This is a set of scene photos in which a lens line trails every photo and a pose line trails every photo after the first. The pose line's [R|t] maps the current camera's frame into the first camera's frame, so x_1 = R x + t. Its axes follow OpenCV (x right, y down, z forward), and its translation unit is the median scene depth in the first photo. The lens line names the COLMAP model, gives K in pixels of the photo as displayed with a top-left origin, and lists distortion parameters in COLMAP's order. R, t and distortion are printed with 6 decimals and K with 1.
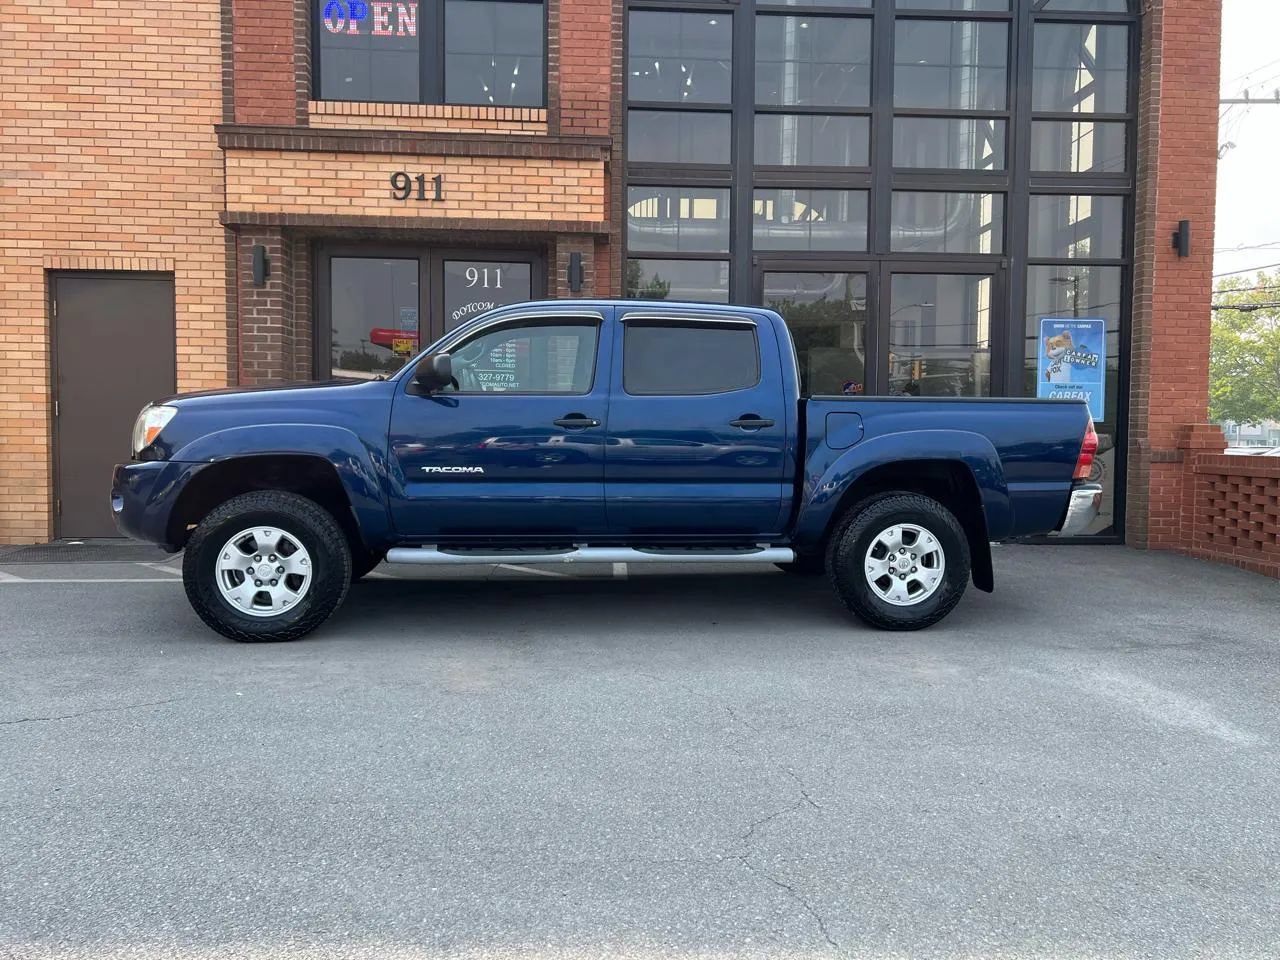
lens RADIAL K [[960.4, 0, 644.6], [0, 960.4, 475.0], [0, 0, 1]] dist [0.045552, -0.053015]
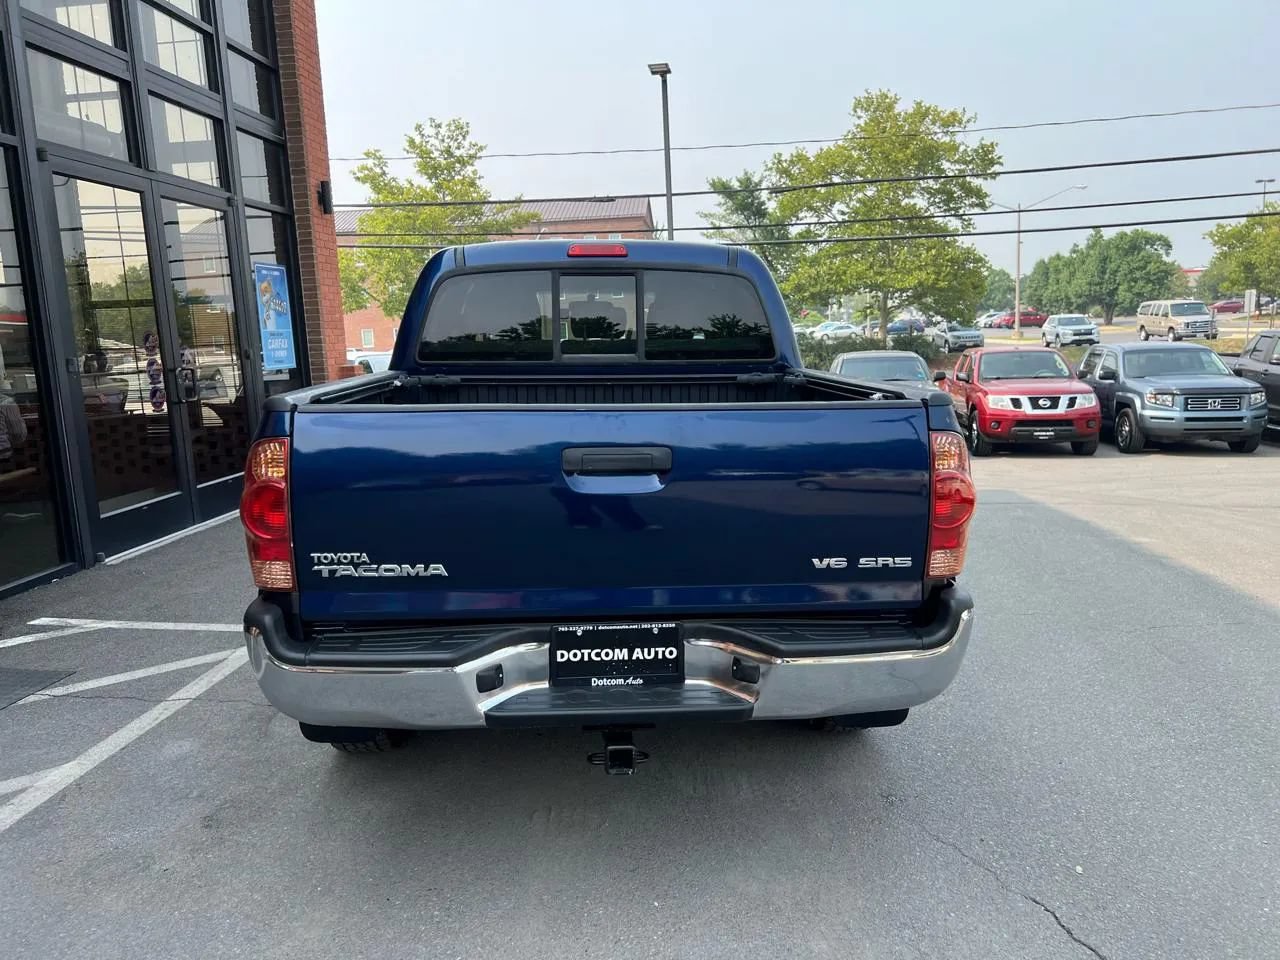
lens RADIAL K [[960.4, 0, 634.9], [0, 960.4, 489.0], [0, 0, 1]] dist [0.045552, -0.053015]
pose [[0.145735, -0.178345, 0.973116, -0.571360], [0.085268, 0.982221, 0.167244, -0.075845], [-0.985642, 0.058603, 0.158351, 0.534970]]
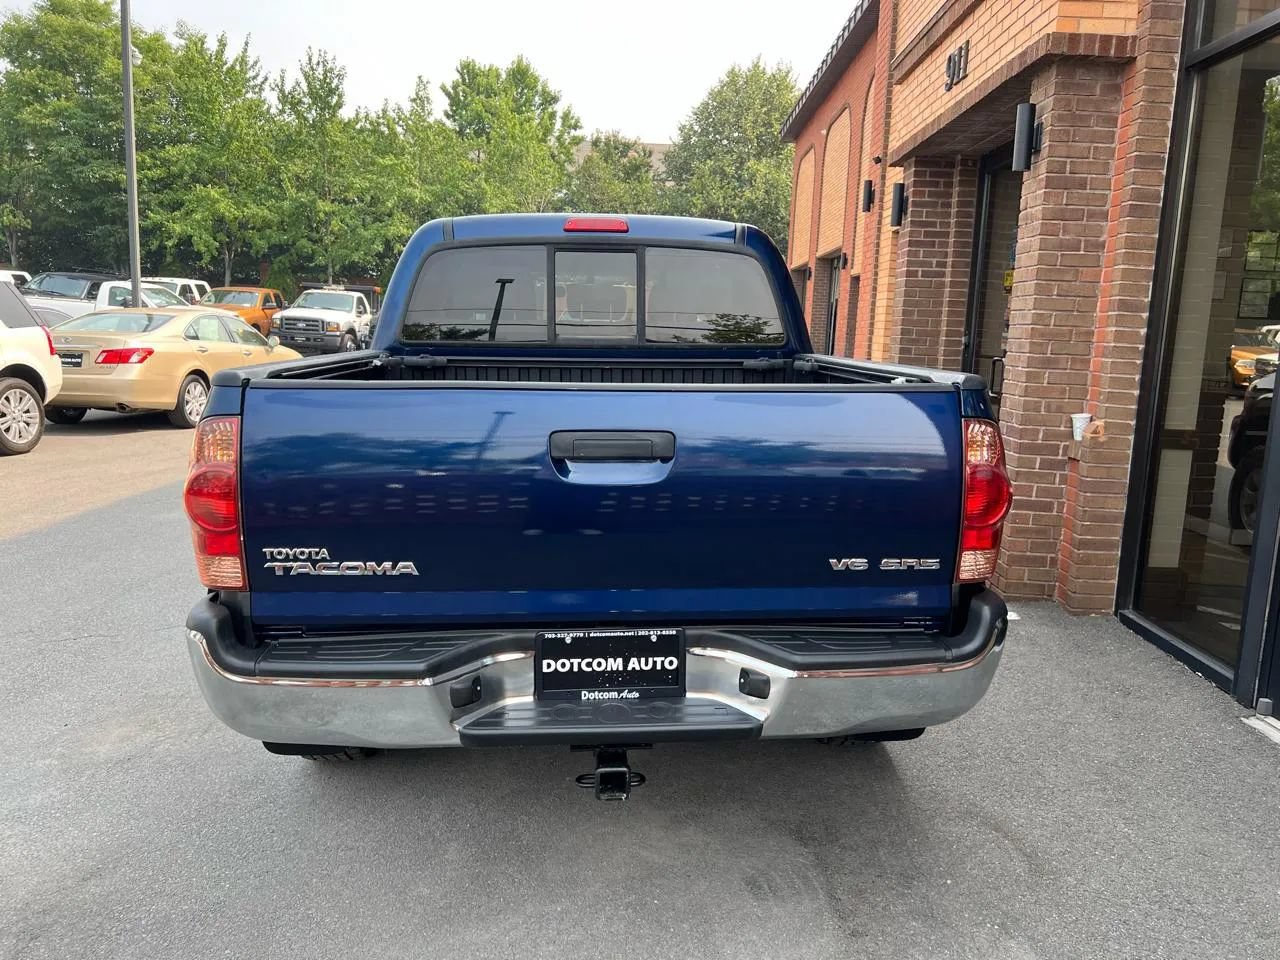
lens RADIAL K [[960.4, 0, 647.8], [0, 960.4, 470.2], [0, 0, 1]] dist [0.045552, -0.053015]
pose [[-0.064325, 0.133027, -0.989023, 0.562405], [-0.082301, 0.986992, 0.138107, -0.072477], [0.994529, 0.090281, -0.052540, 0.822527]]
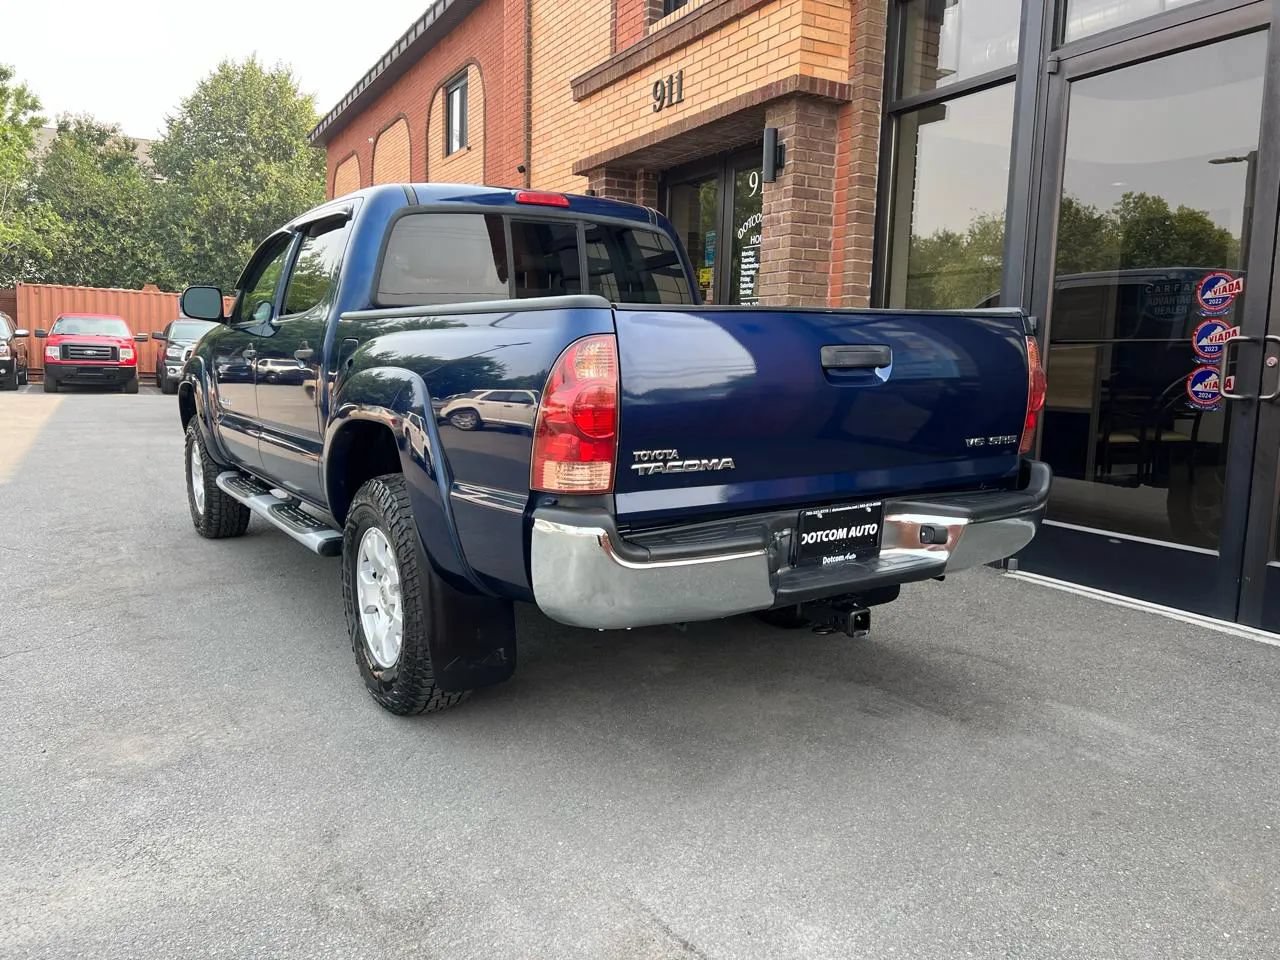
lens RADIAL K [[960.4, 0, 629.8], [0, 960.4, 472.5], [0, 0, 1]] dist [0.045552, -0.053015]
pose [[0.422521, 0.105708, -0.900168, 0.576739], [-0.059895, 0.994261, 0.088644, -0.028830], [0.904372, 0.016462, 0.426427, 0.593499]]
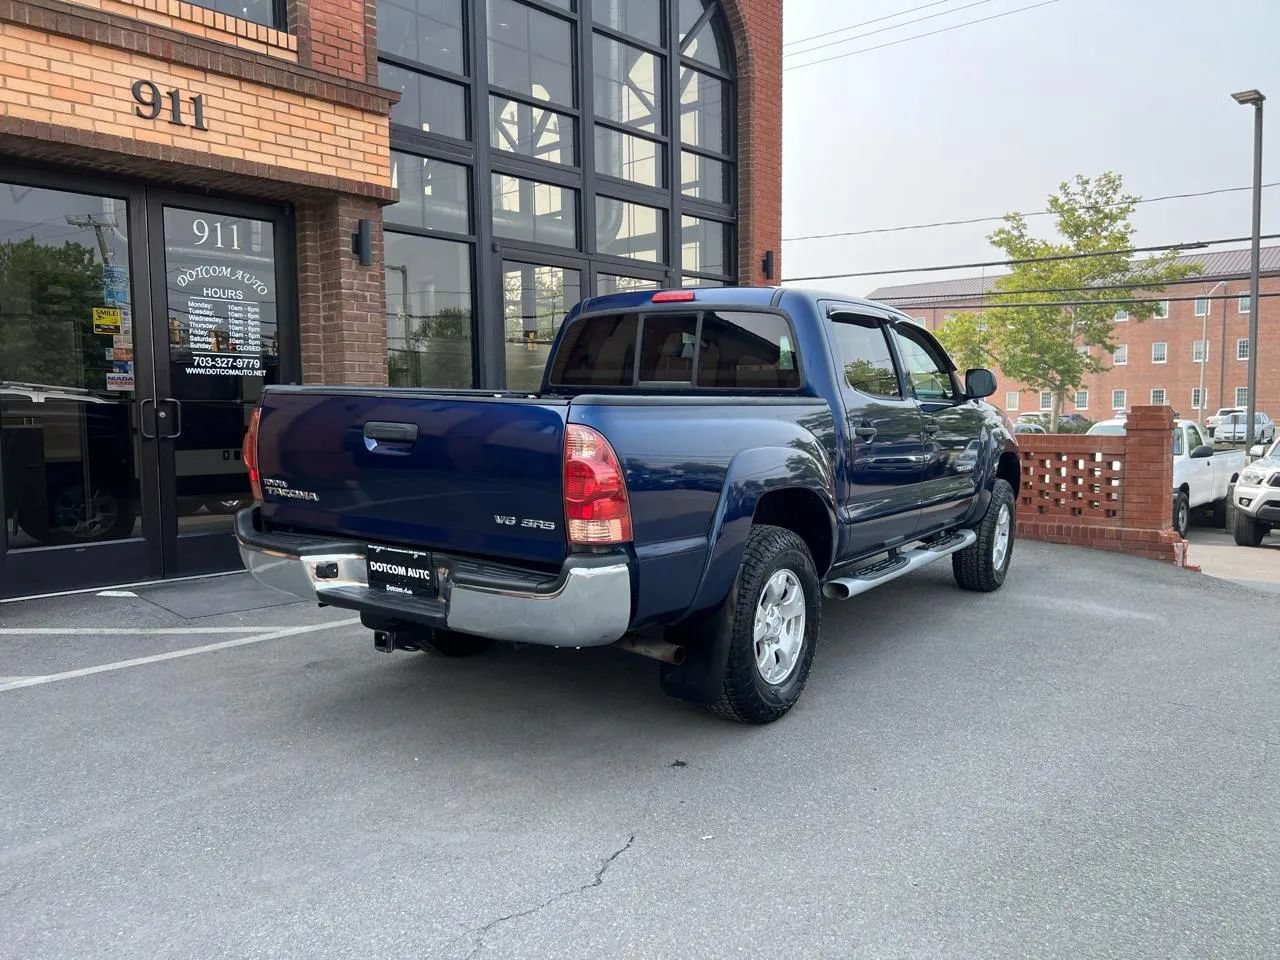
lens RADIAL K [[960.4, 0, 643.0], [0, 960.4, 485.1], [0, 0, 1]] dist [0.045552, -0.053015]
pose [[0.718689, -0.071483, 0.691648, -0.505767], [0.046302, 0.997414, 0.054972, -0.032127], [-0.693789, -0.007483, 0.720140, 0.210034]]
